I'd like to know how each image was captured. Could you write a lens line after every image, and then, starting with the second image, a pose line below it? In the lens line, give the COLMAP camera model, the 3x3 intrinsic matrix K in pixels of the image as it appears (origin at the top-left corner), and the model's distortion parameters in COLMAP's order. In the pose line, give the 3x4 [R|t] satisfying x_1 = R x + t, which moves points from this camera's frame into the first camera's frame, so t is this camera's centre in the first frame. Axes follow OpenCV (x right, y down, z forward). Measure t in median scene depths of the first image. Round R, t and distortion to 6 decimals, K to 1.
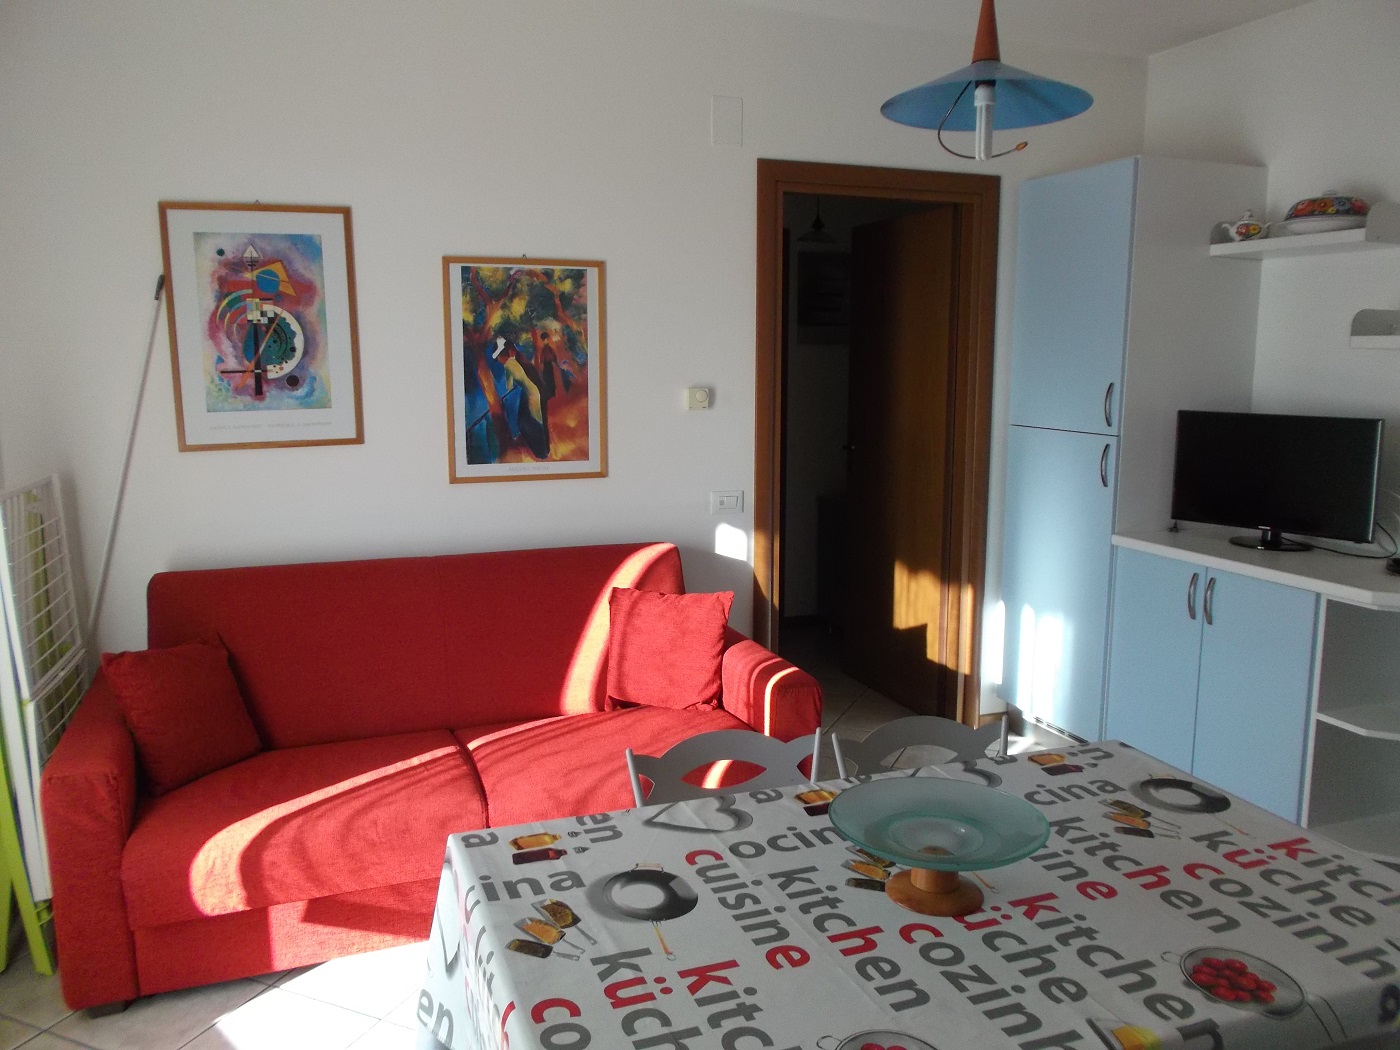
lens RADIAL K [[1103.1, 0, 696.6], [0, 1103.1, 519.8], [0, 0, 1]] dist [-0.002936, -0.003971]
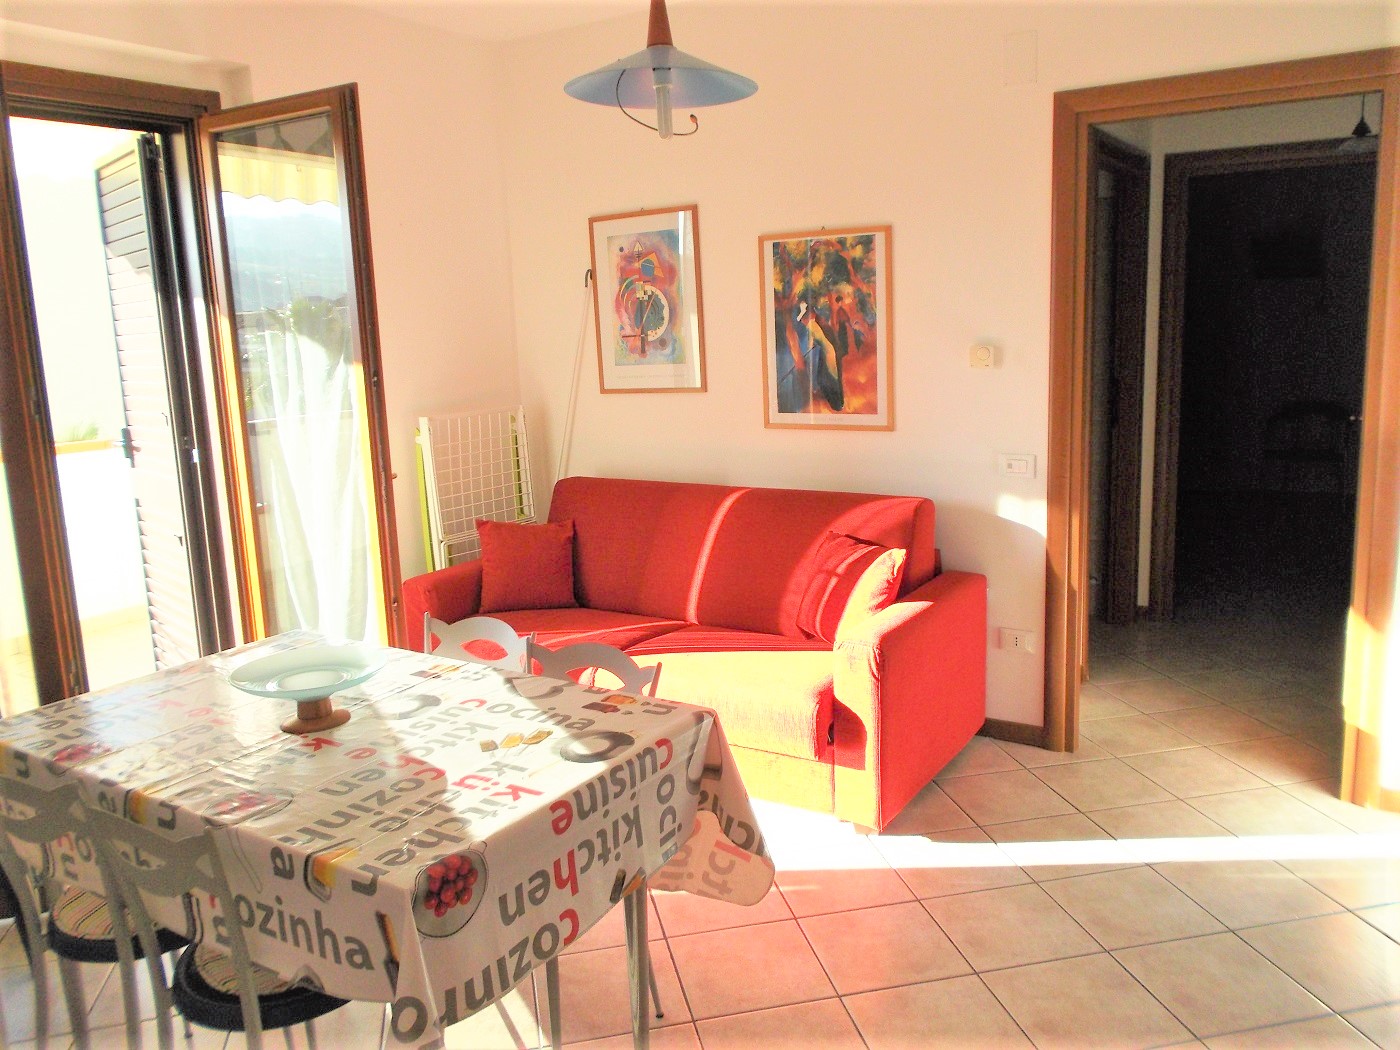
lens RADIAL K [[1121.4, 0, 692.8], [0, 1121.4, 509.6], [0, 0, 1]] dist [0.000630, -0.002306]
pose [[0.583071, 0.116482, -0.804027, 0.762344], [-0.080508, 0.993081, 0.085488, -0.045650], [0.808422, 0.014885, 0.588415, 0.246612]]
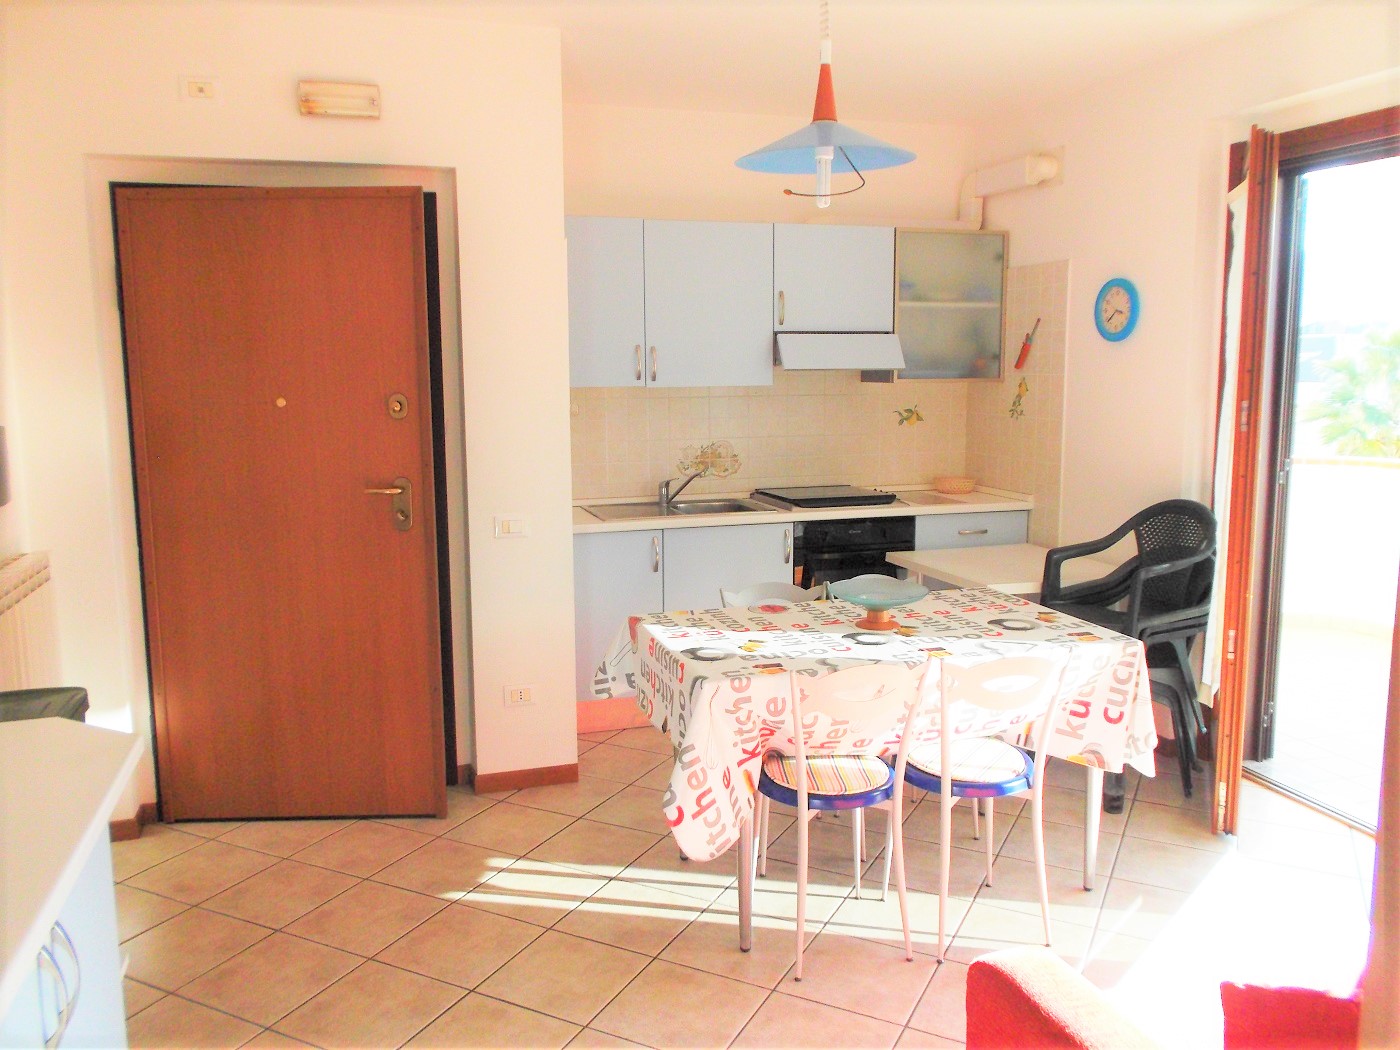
lens RADIAL K [[1103.1, 0, 696.6], [0, 1103.1, 519.8], [0, 0, 1]] dist [-0.002936, -0.003971]
pose [[-0.998371, -0.009090, 0.056323, 0.208170], [0.007614, 0.957169, 0.289428, -0.223729], [-0.056542, 0.289386, -0.955541, 1.395682]]
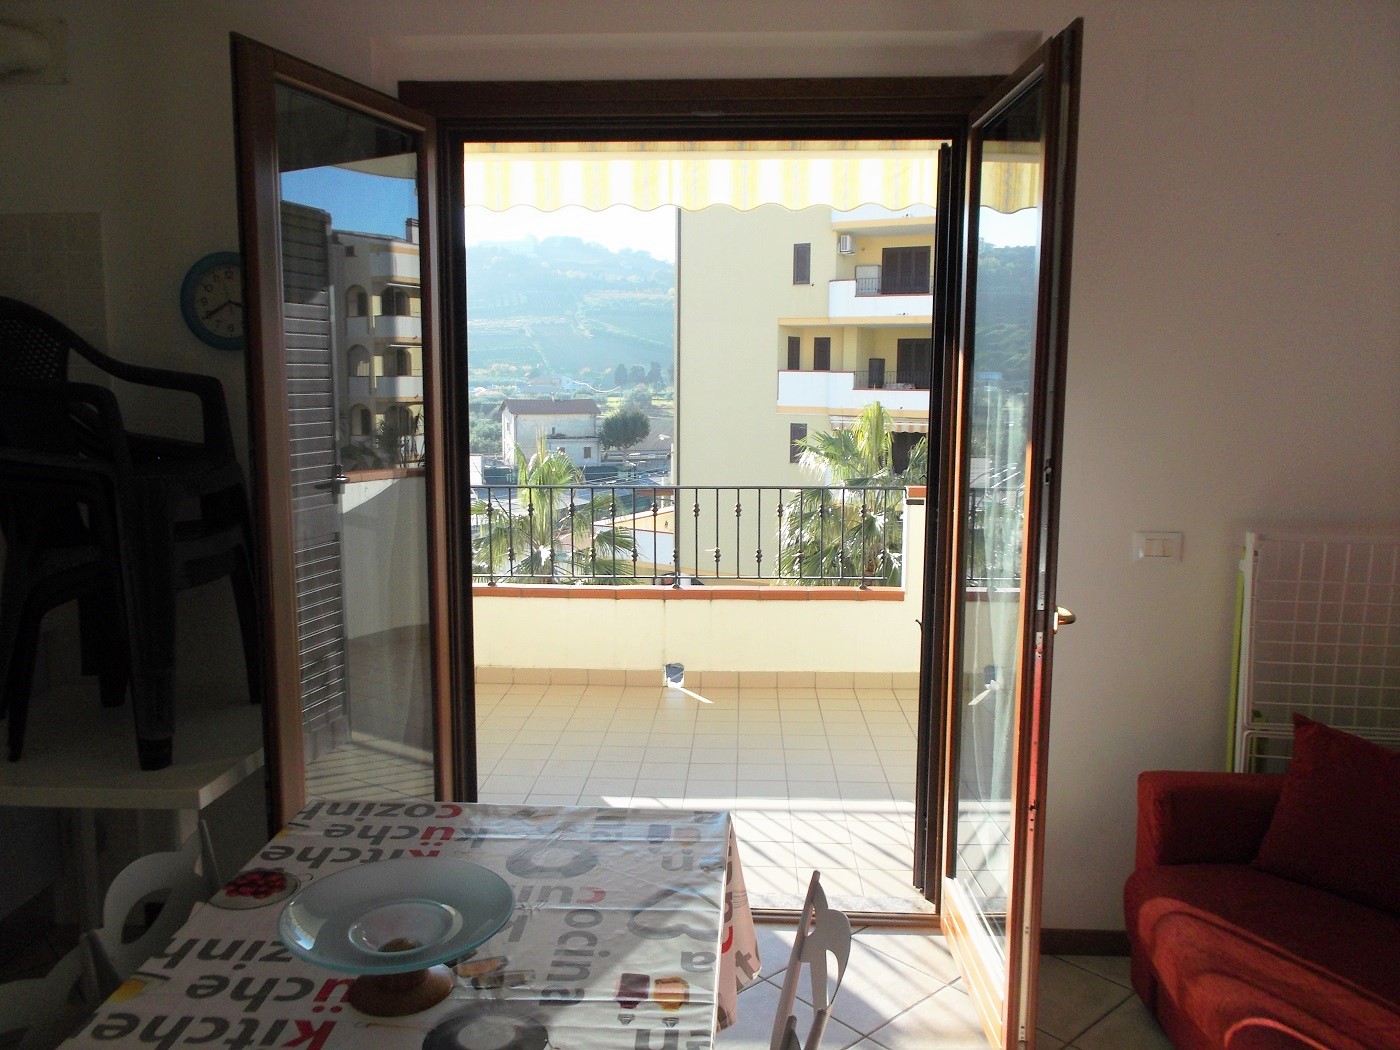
lens RADIAL K [[1103.5, 0, 691.4], [0, 1103.5, 505.0], [0, 0, 1]] dist [0.005082, 0.007638]
pose [[-0.410832, 0.108344, -0.905251, 0.430127], [-0.138502, 0.973973, 0.179425, -0.125351], [0.901130, 0.199093, -0.385133, 0.698464]]
